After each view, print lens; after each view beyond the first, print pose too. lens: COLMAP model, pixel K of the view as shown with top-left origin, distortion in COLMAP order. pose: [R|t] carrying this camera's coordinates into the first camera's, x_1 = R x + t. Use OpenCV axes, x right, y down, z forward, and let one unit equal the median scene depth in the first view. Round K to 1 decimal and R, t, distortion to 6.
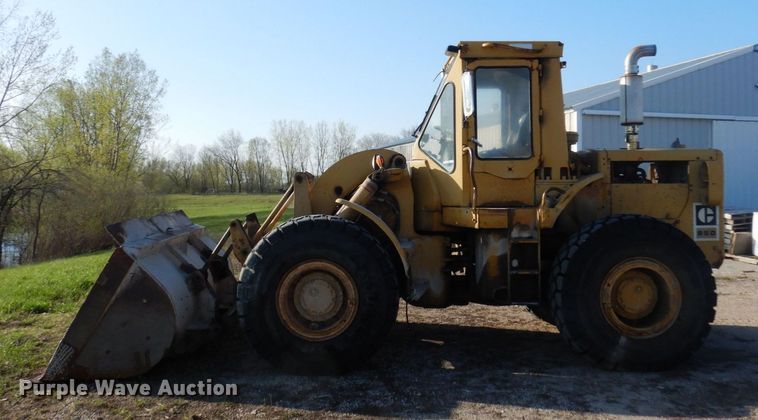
lens RADIAL K [[658.3, 0, 378.8], [0, 658.3, 172.1], [0, 0, 1]] dist [-0.009851, 0.005957]
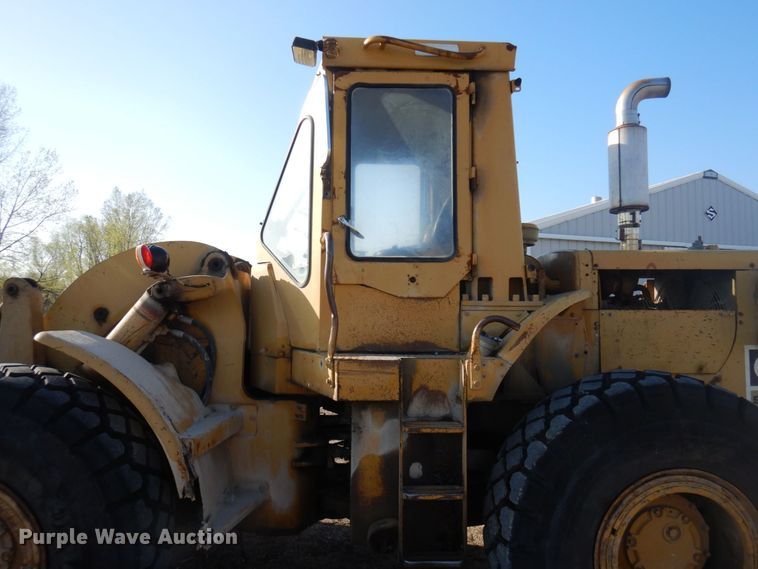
lens RADIAL K [[531.4, 0, 379.0], [0, 531.4, 284.5], [0, 0, 1]] dist [0.005881, 0.001554]
pose [[0.999443, 0.012817, 0.030797, 0.158384], [-0.012025, 0.999595, -0.025790, 0.010414], [-0.031115, 0.025406, 0.999193, 0.576467]]
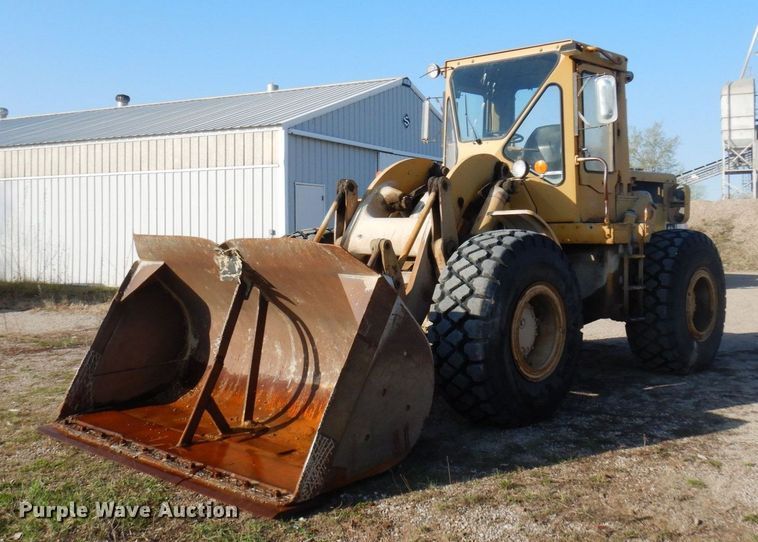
lens RADIAL K [[813.4, 0, 378.8], [0, 813.4, 241.9], [0, 0, 1]] dist [0.014581, 0.009783]
pose [[0.711810, -0.008984, 0.702315, -0.854483], [-0.015369, 0.999480, 0.028362, 0.051418], [-0.702204, -0.030982, 0.711301, 0.379549]]
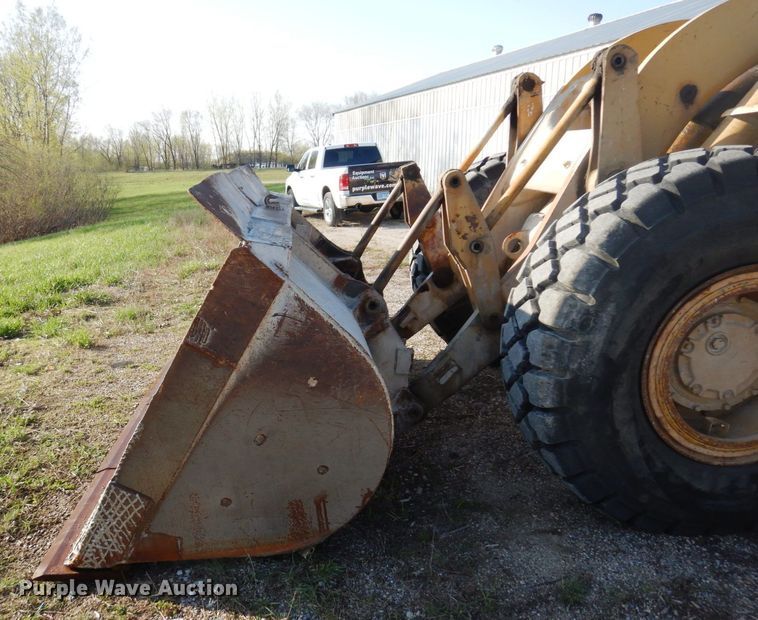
lens RADIAL K [[650.4, 0, 304.9], [0, 650.4, 335.3], [0, 0, 1]] dist [0.000055, -0.000226]
pose [[0.999638, -0.019708, -0.018329, -0.313561], [0.024067, 0.959414, 0.280972, 0.054768], [0.012048, -0.281312, 0.959541, 0.568982]]
